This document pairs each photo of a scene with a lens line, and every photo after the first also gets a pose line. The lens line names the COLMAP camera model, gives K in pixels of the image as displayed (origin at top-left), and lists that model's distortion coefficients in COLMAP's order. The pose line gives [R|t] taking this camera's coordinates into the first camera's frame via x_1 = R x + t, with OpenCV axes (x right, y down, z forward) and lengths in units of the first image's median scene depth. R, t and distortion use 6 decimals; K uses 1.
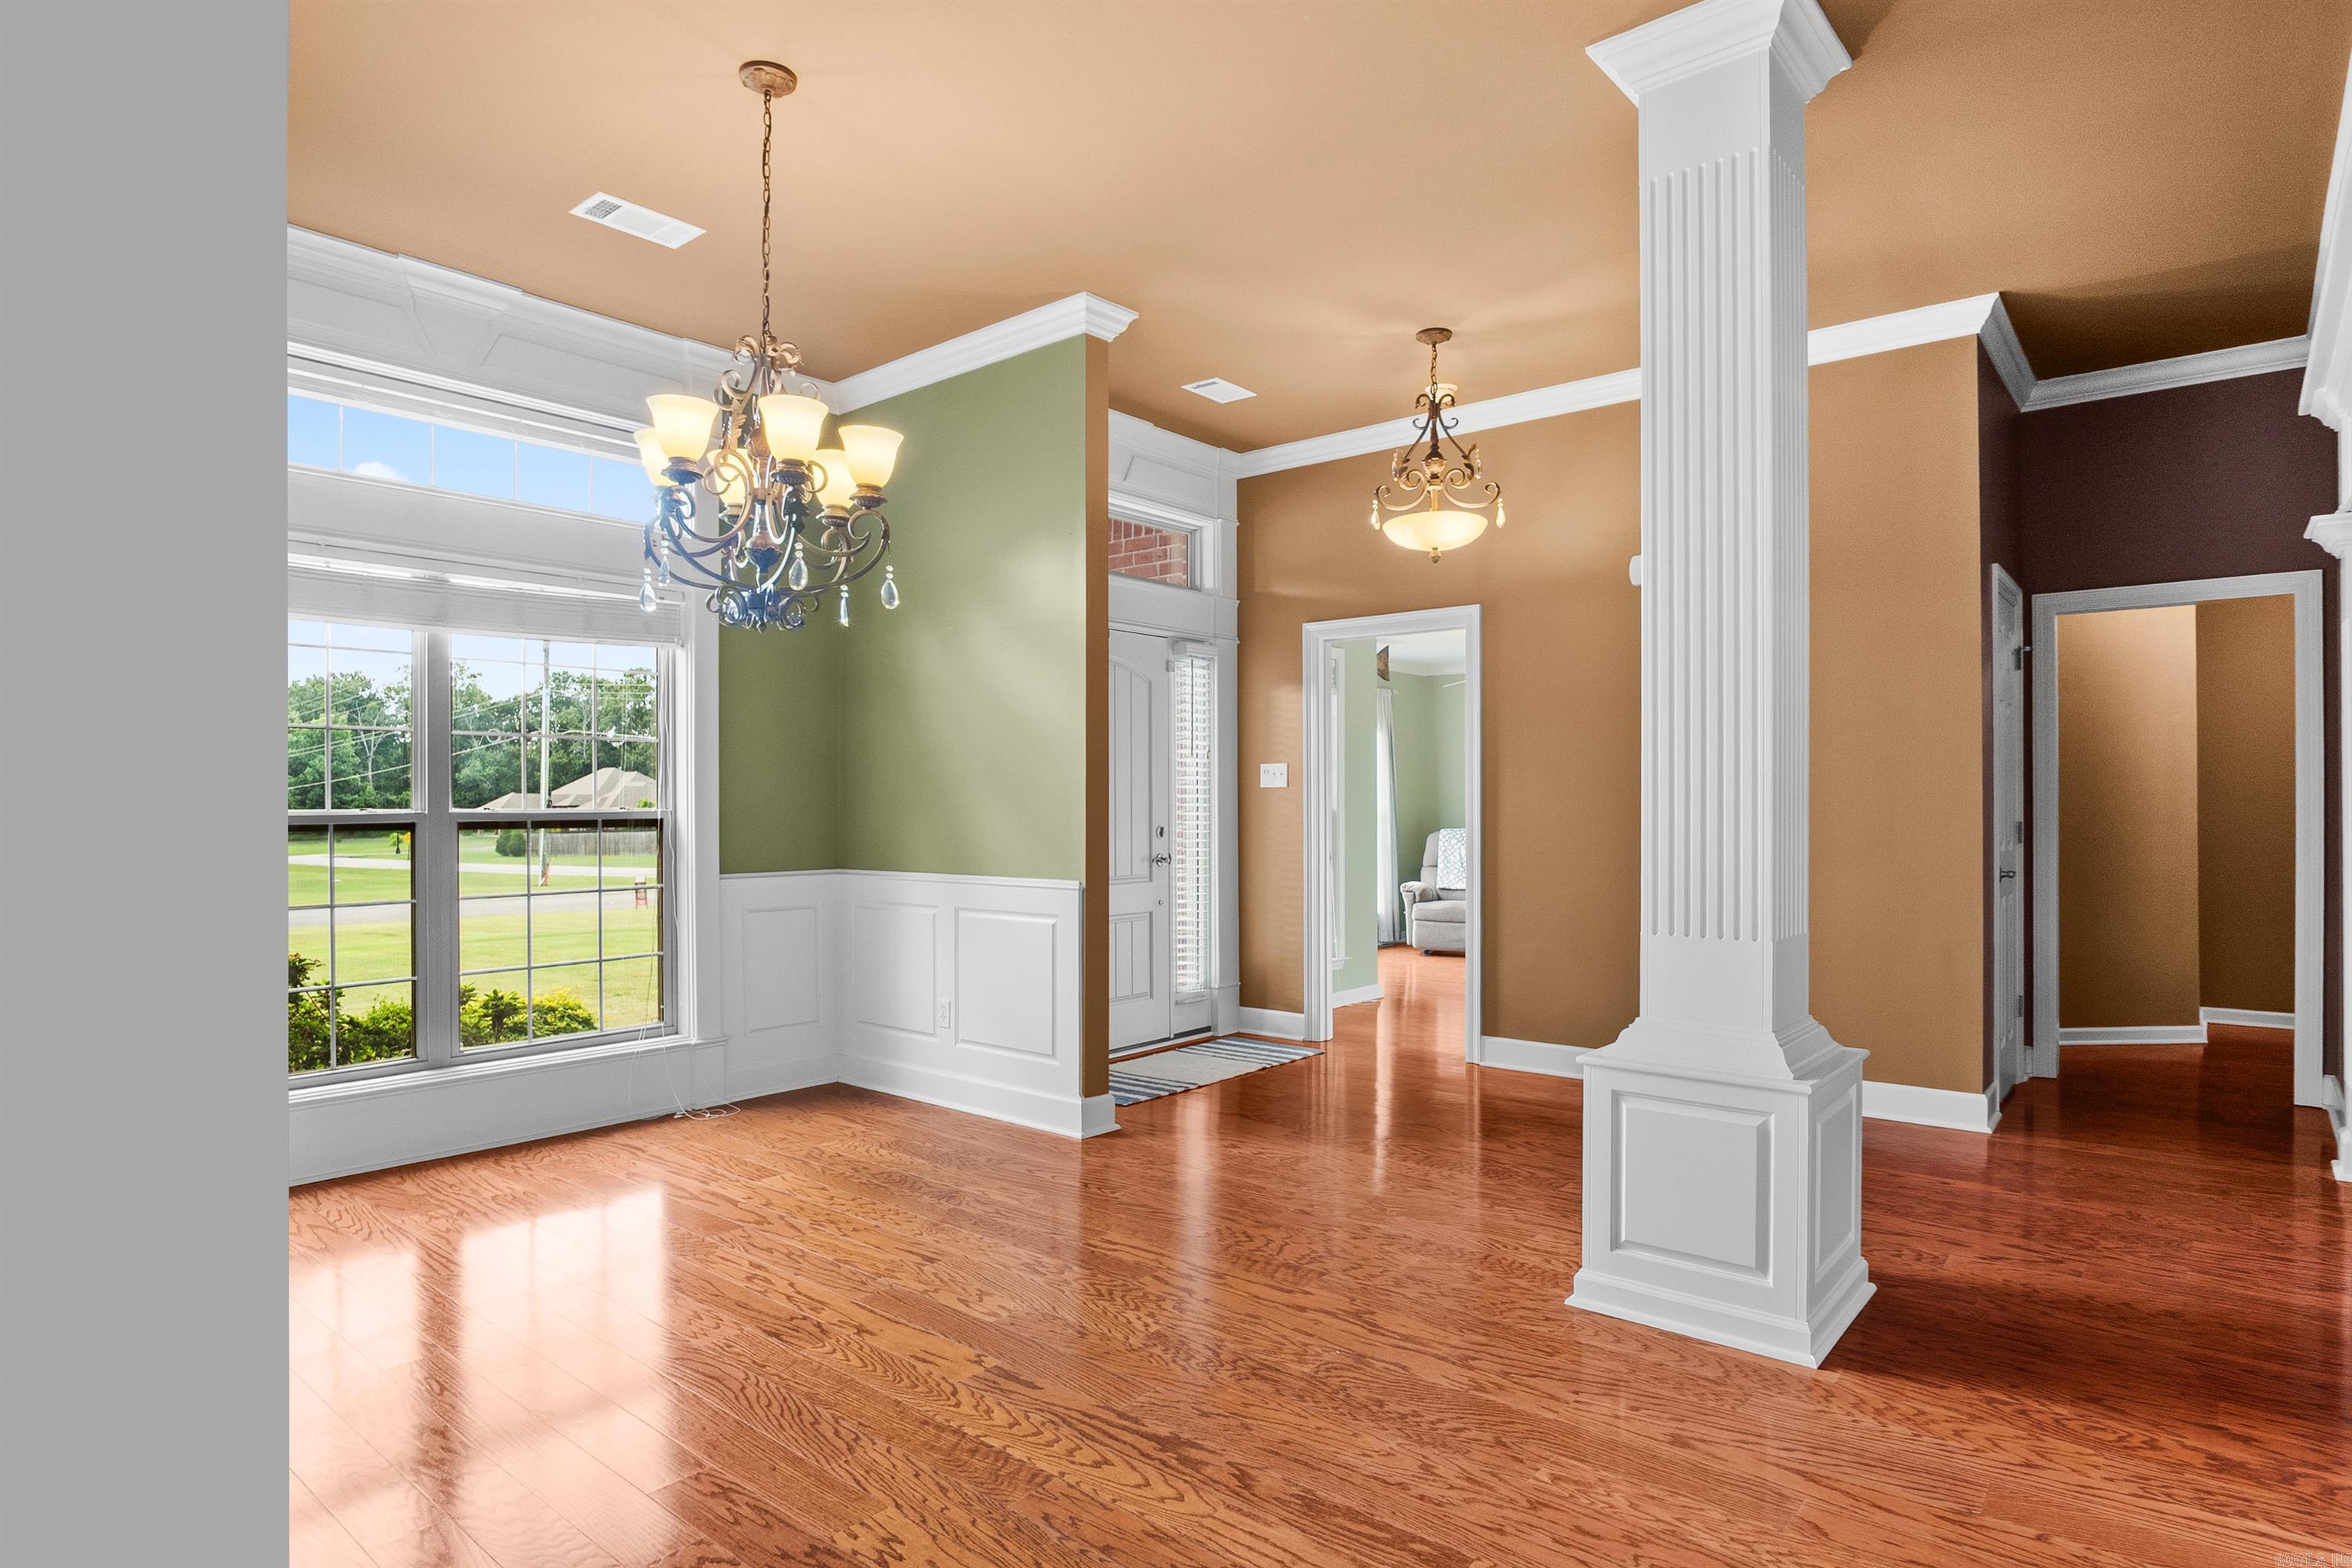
lens RADIAL K [[1278.7, 0, 1163.3], [0, 1278.7, 782.2], [0, 0, 1]] dist [-0.030889, 0.010572]
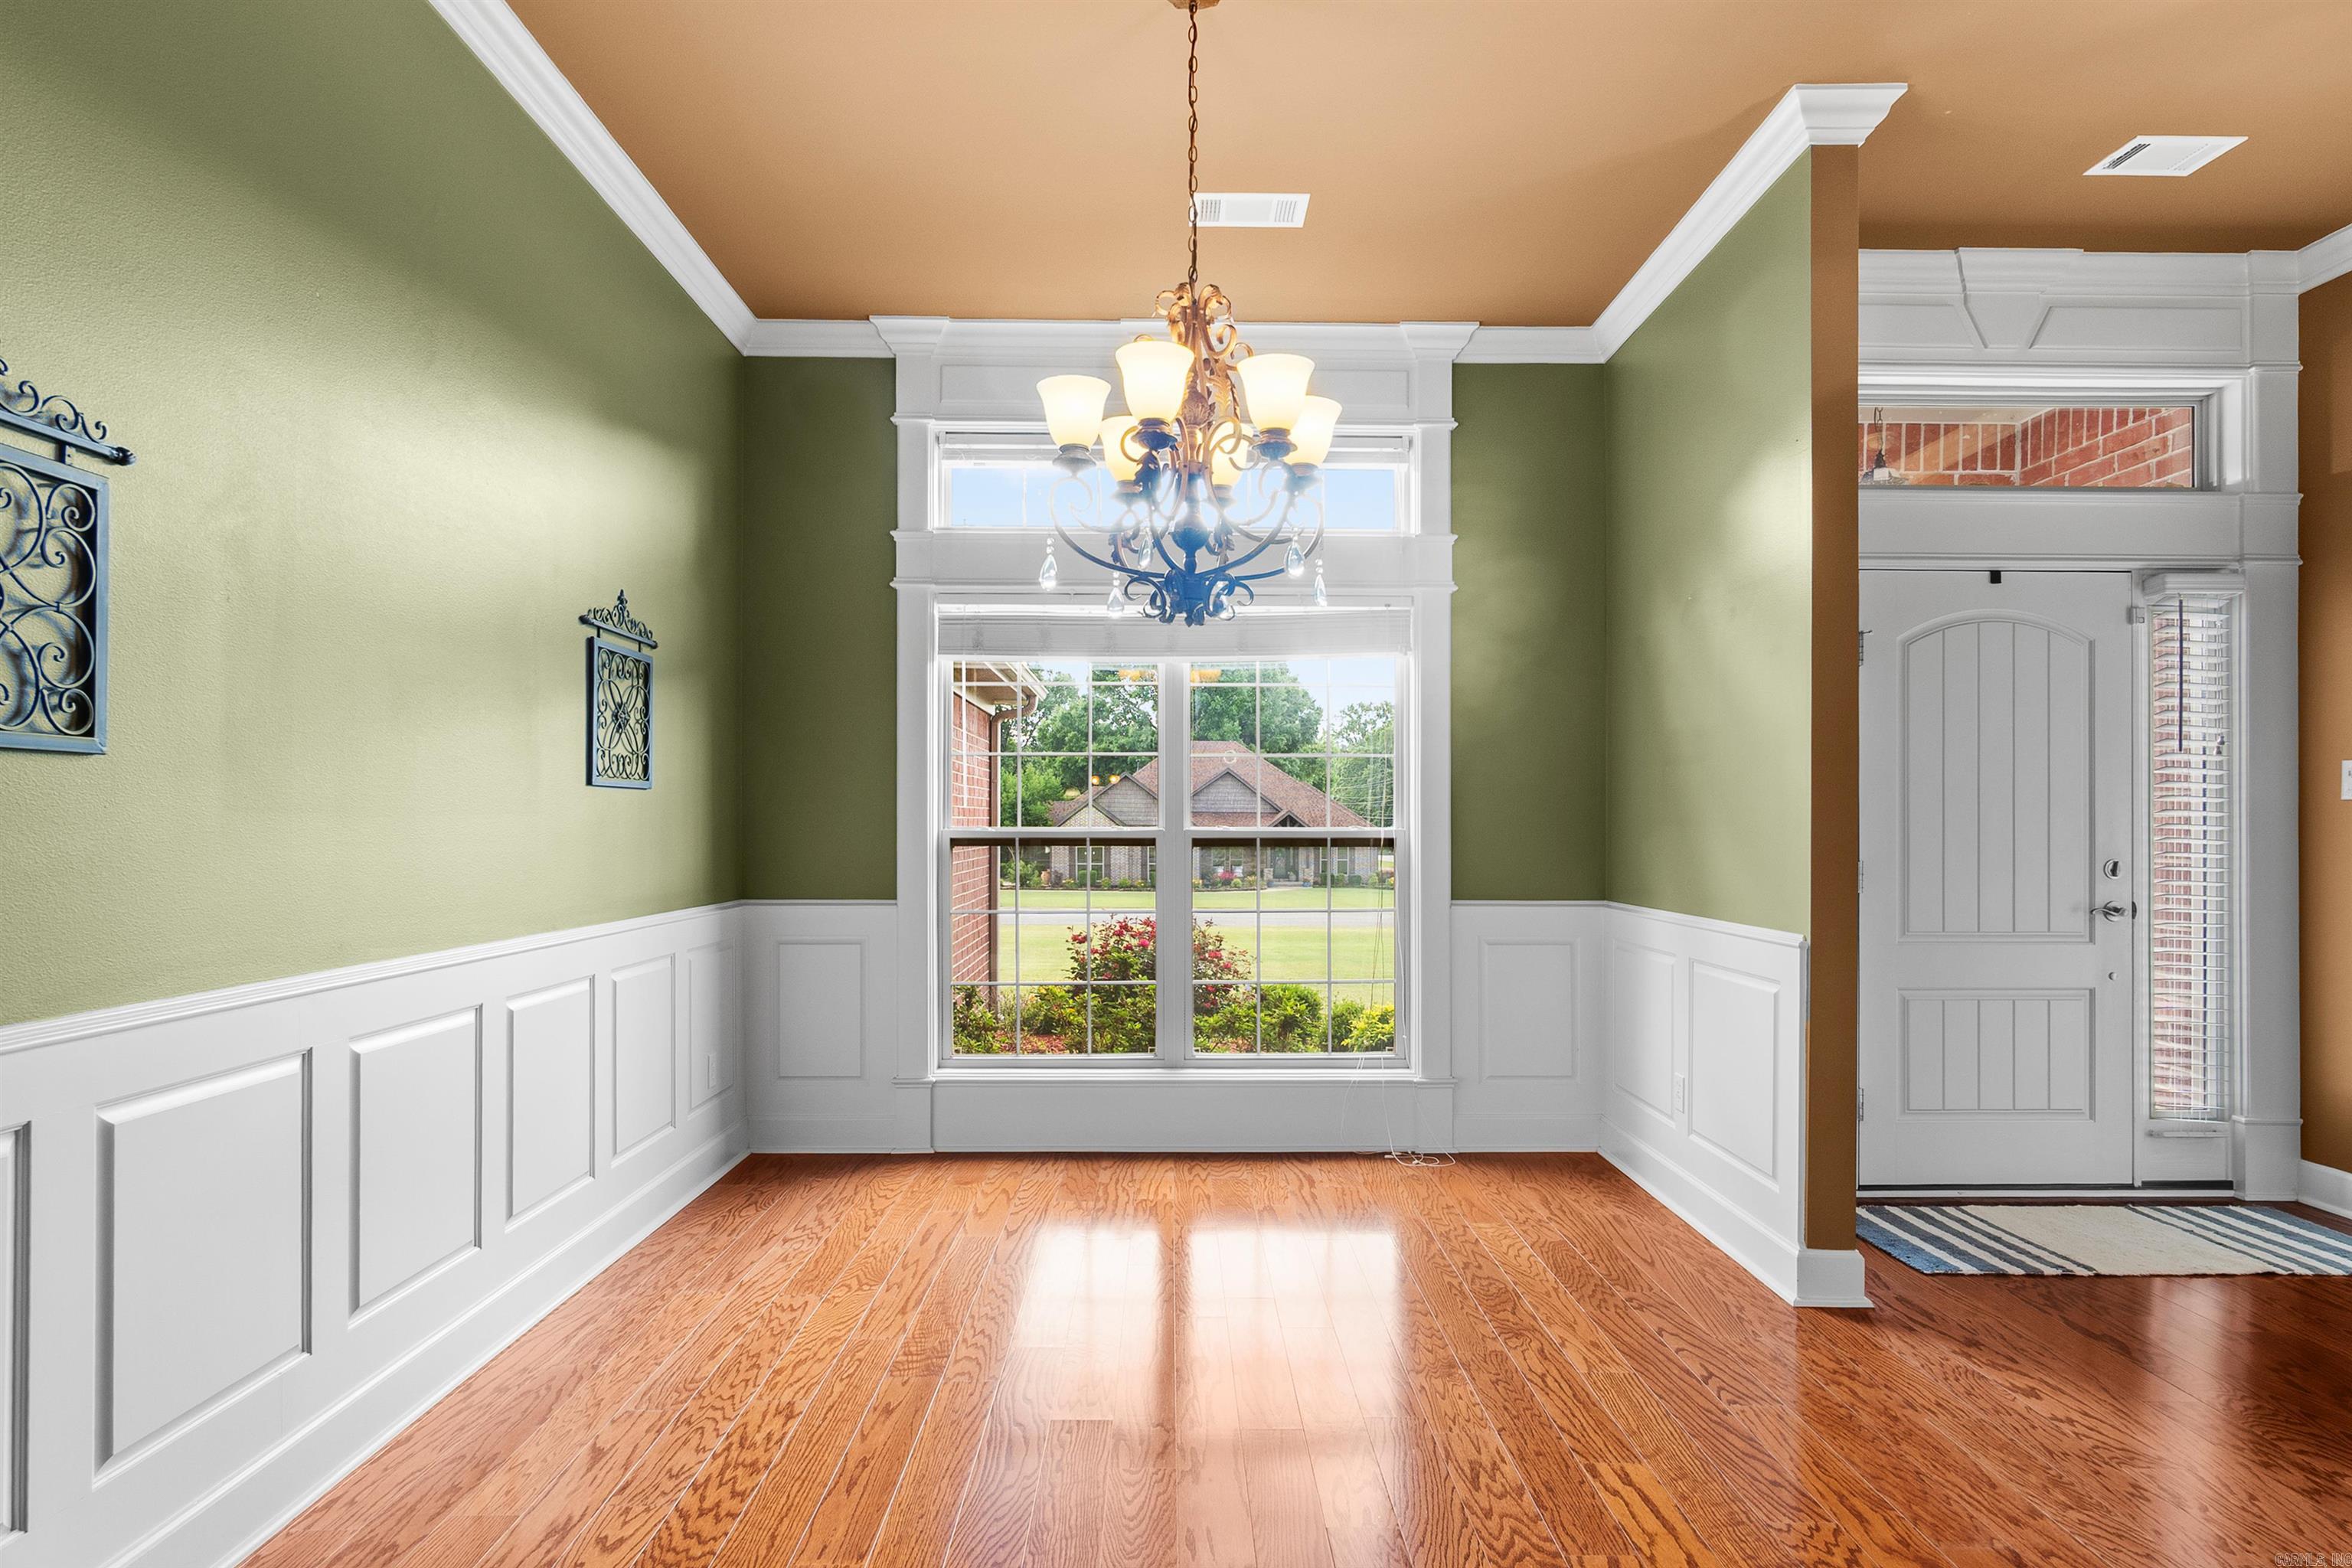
lens RADIAL K [[1256.6, 0, 1175.5], [0, 1256.6, 813.2], [0, 0, 1]] dist [-0.000447, 0.002315]
pose [[0.661894, -0.001785, -0.749596, 0.208381], [0.008299, 0.999953, 0.004946, 0.003796], [0.749552, -0.009495, 0.661878, 0.269602]]
